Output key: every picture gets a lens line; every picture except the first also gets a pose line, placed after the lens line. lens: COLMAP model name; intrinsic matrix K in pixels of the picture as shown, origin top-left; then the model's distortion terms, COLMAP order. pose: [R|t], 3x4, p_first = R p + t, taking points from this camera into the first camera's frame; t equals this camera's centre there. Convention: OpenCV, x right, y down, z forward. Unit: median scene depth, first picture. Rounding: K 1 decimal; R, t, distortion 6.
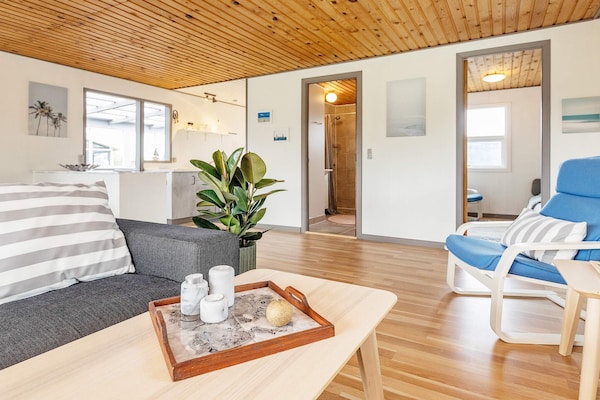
lens RADIAL K [[350.4, 0, 316.3], [0, 350.4, 175.5], [0, 0, 1]] dist [0.002769, 0.000295]
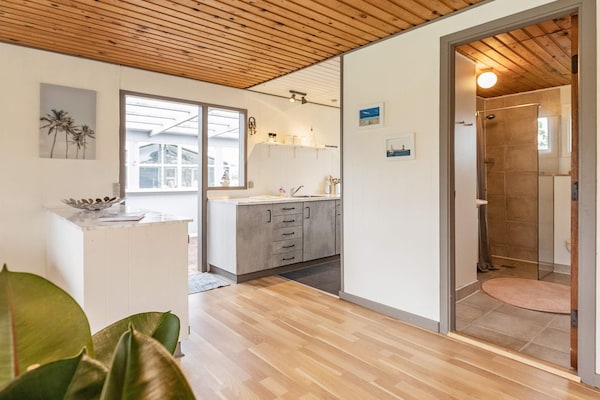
lens RADIAL K [[350.4, 0, 316.3], [0, 350.4, 175.5], [0, 0, 1]] dist [0.002769, 0.000295]
pose [[0.945710, -0.004521, -0.324979, -0.043668], [-0.006394, 0.999451, -0.032512, -0.048541], [0.324948, 0.032825, 0.945162, 0.415314]]
